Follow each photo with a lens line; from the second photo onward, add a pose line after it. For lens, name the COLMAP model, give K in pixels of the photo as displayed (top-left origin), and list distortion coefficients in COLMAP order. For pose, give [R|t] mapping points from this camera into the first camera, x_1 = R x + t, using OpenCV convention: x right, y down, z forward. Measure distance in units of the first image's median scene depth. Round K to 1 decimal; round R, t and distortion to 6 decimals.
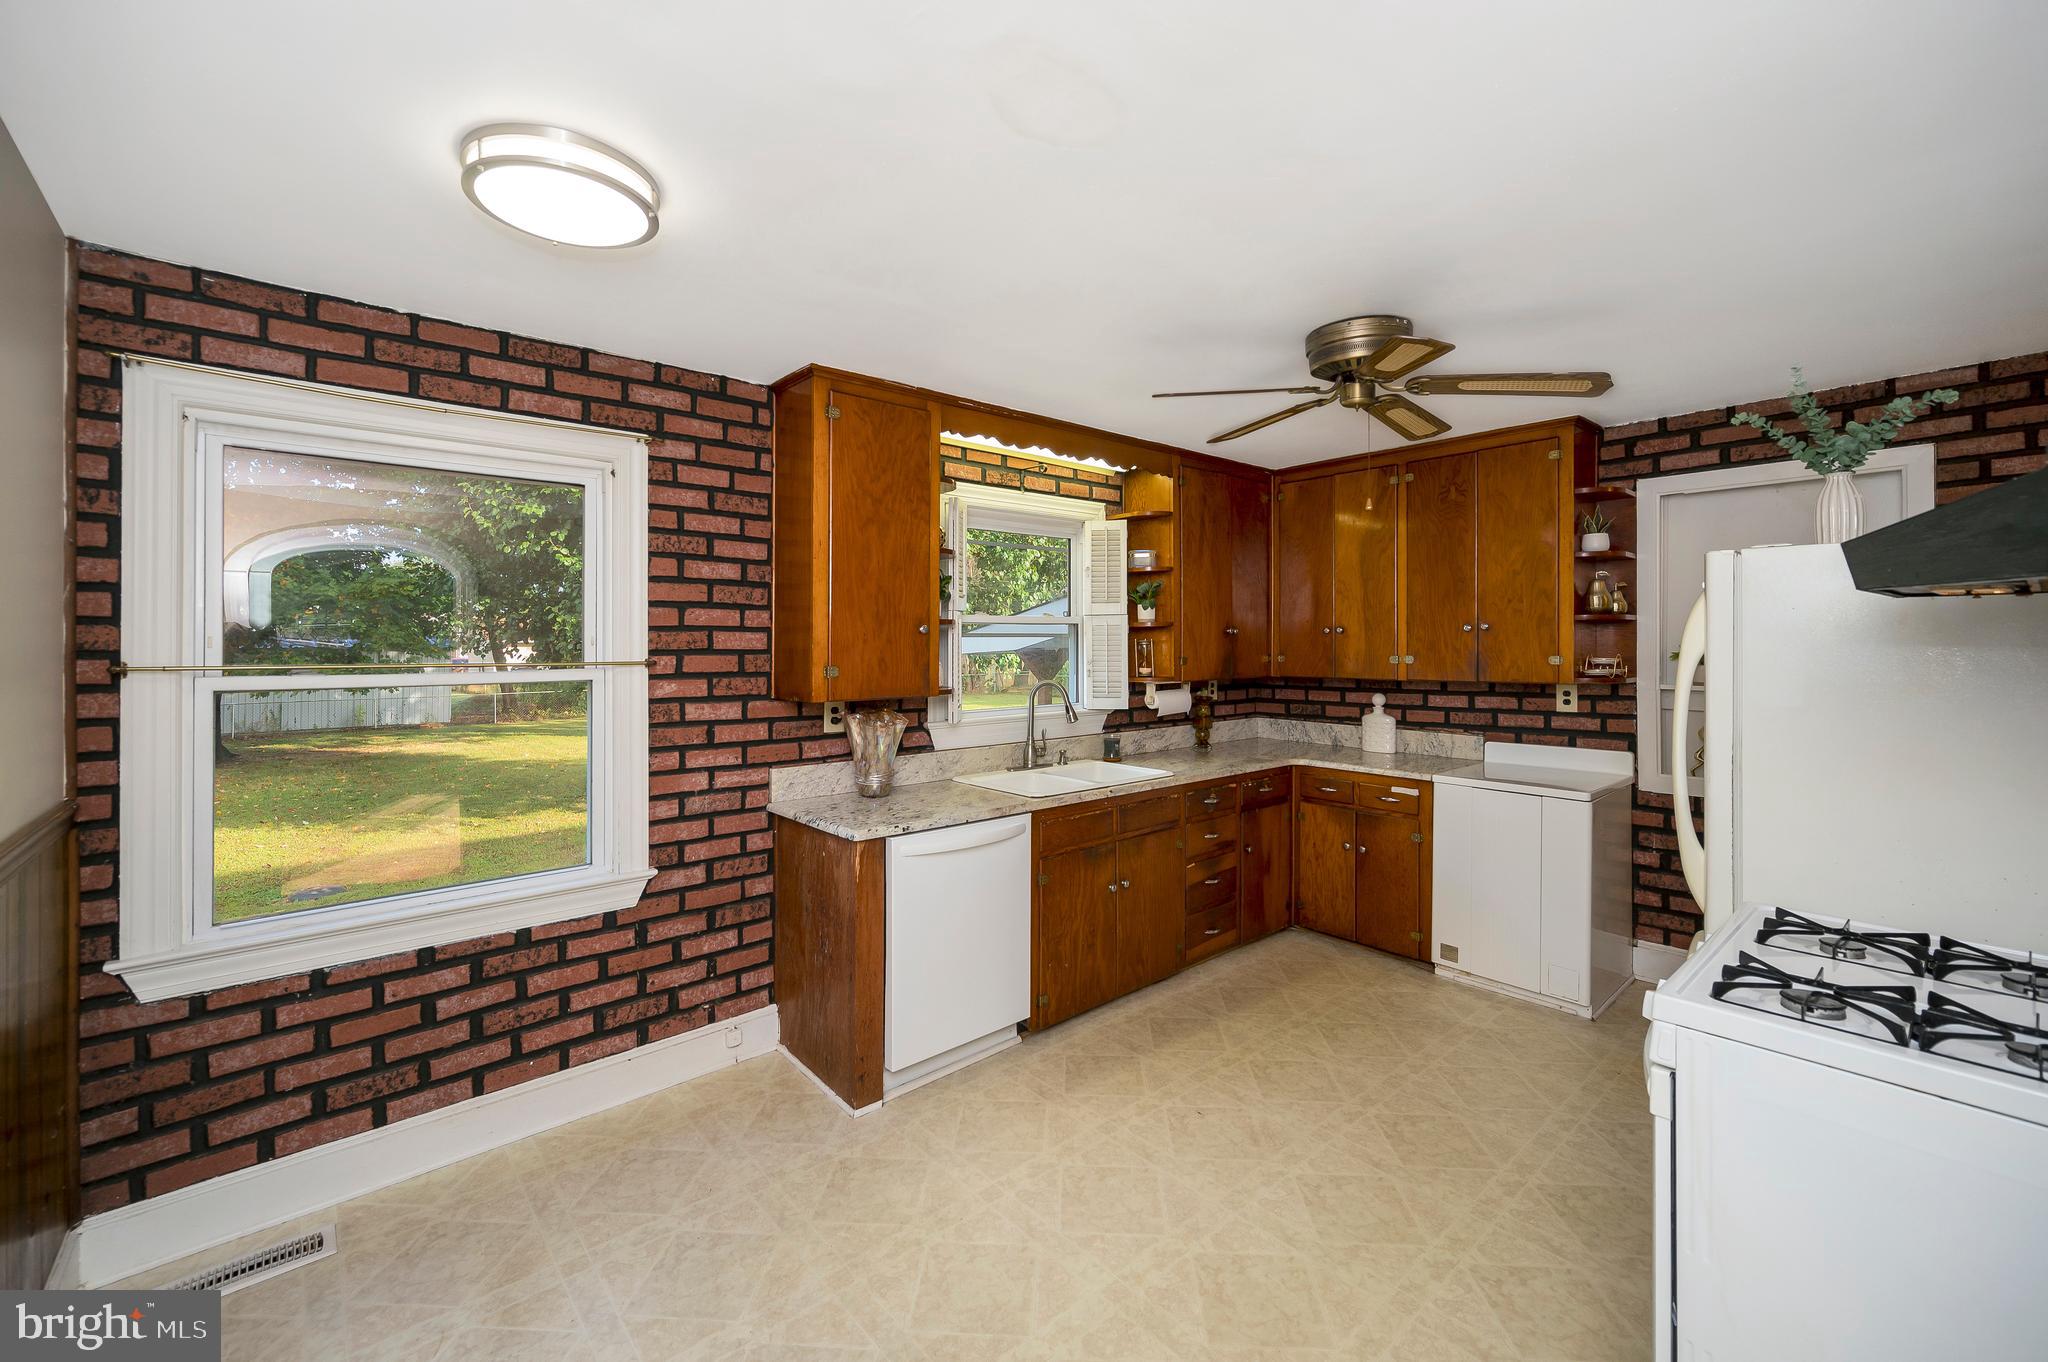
lens RADIAL K [[839.0, 0, 1026.7], [0, 839.0, 587.7], [0, 0, 1]] dist [0.000104, 0.000015]
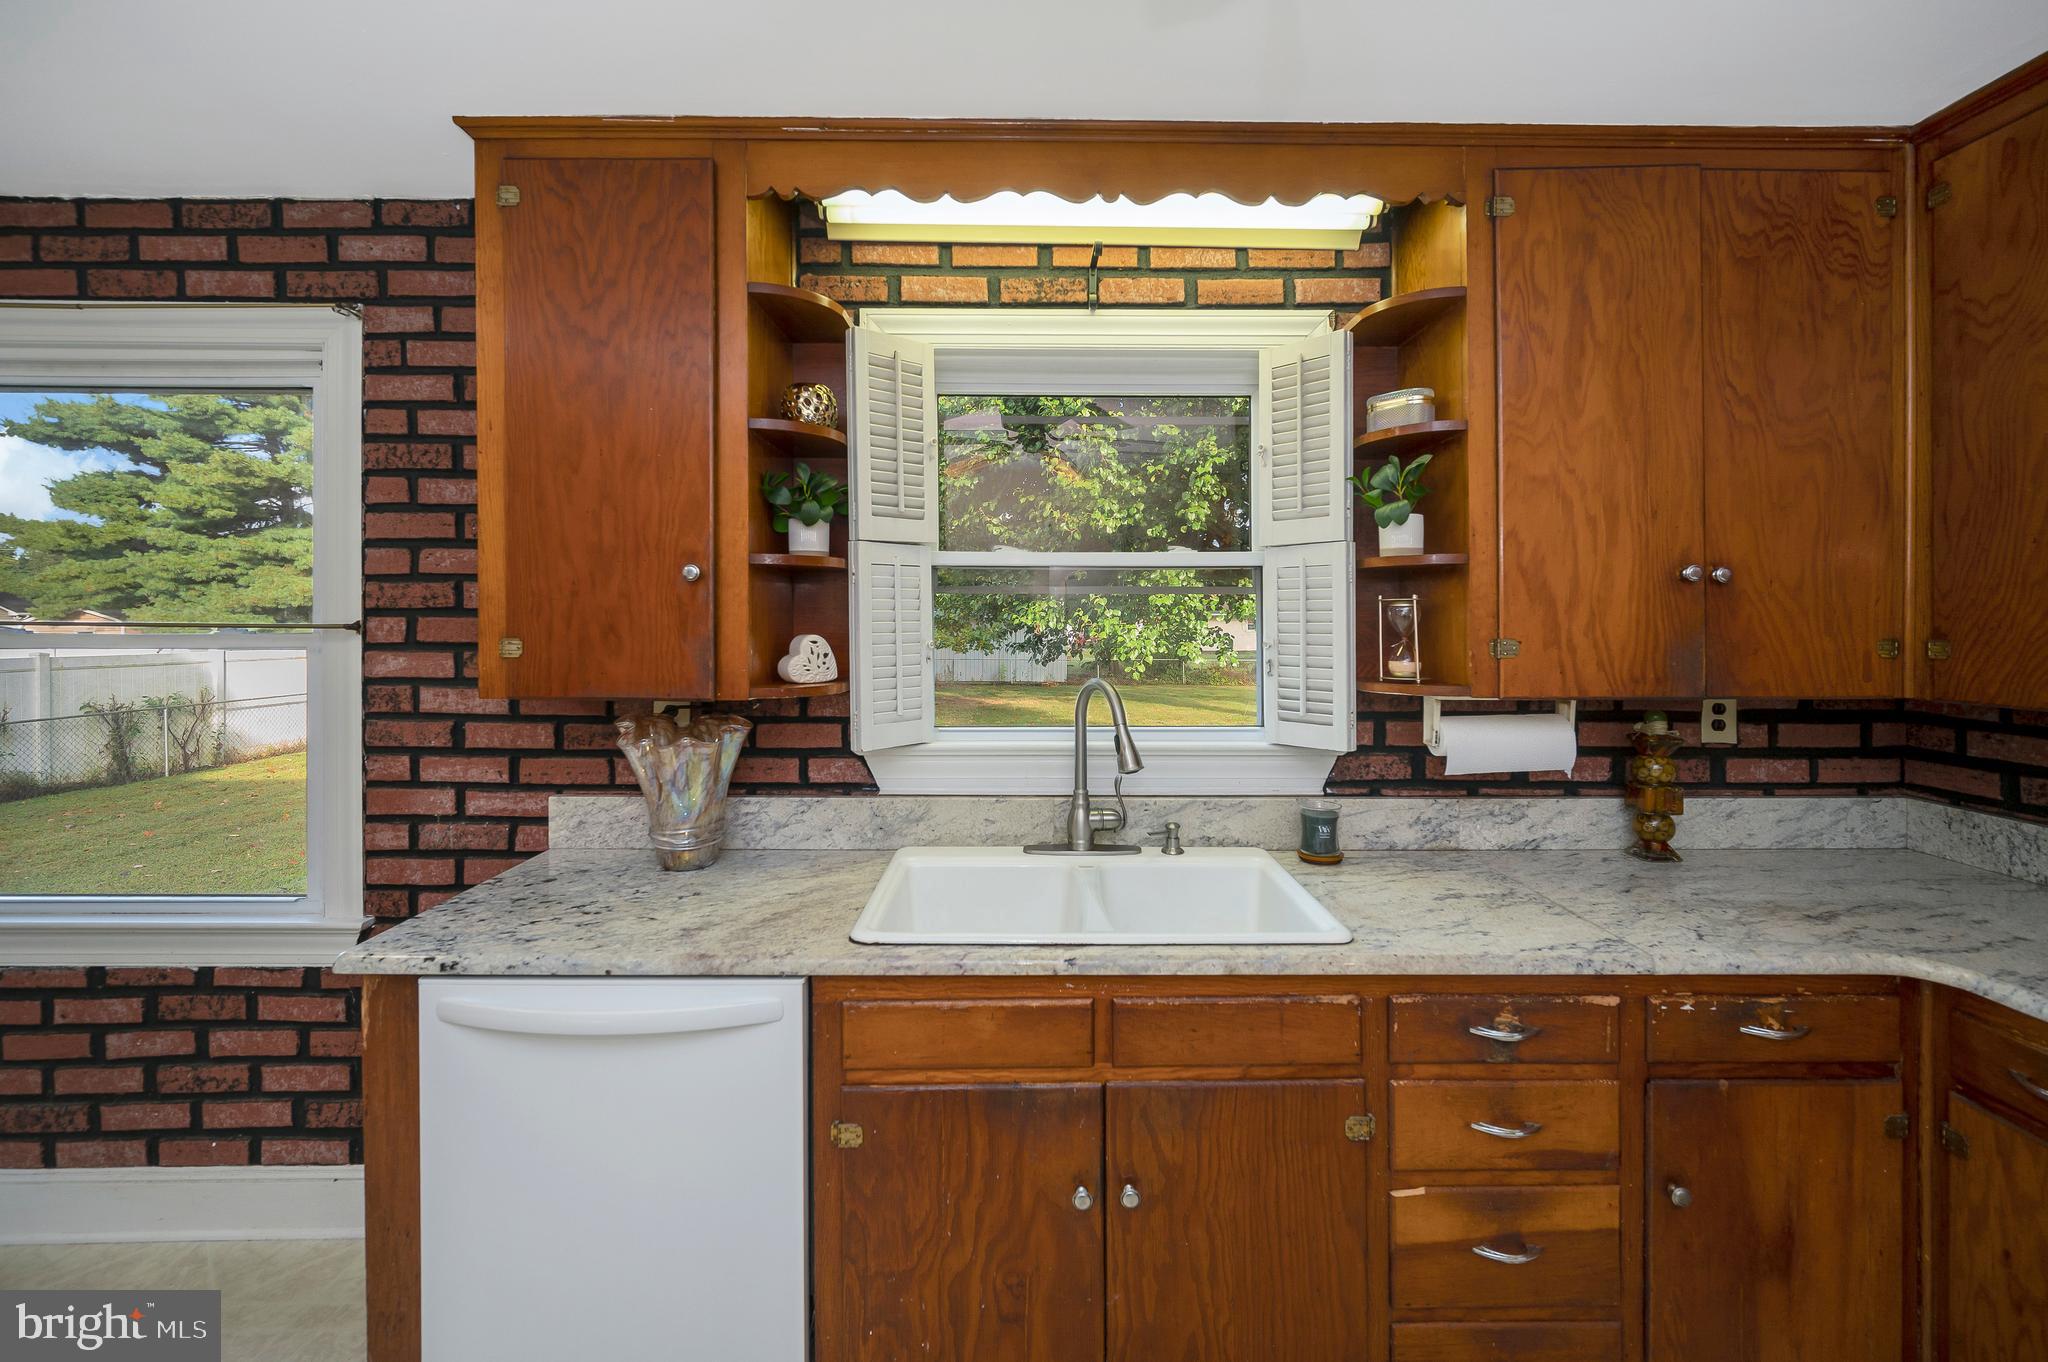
lens RADIAL K [[839.0, 0, 1026.7], [0, 839.0, 587.7], [0, 0, 1]] dist [0.000104, 0.000015]
pose [[0.751814, -0.016894, -0.659159, 0.422189], [0.037167, 0.999168, 0.016783, 0.064062], [0.658327, -0.037116, 0.751816, 0.815256]]
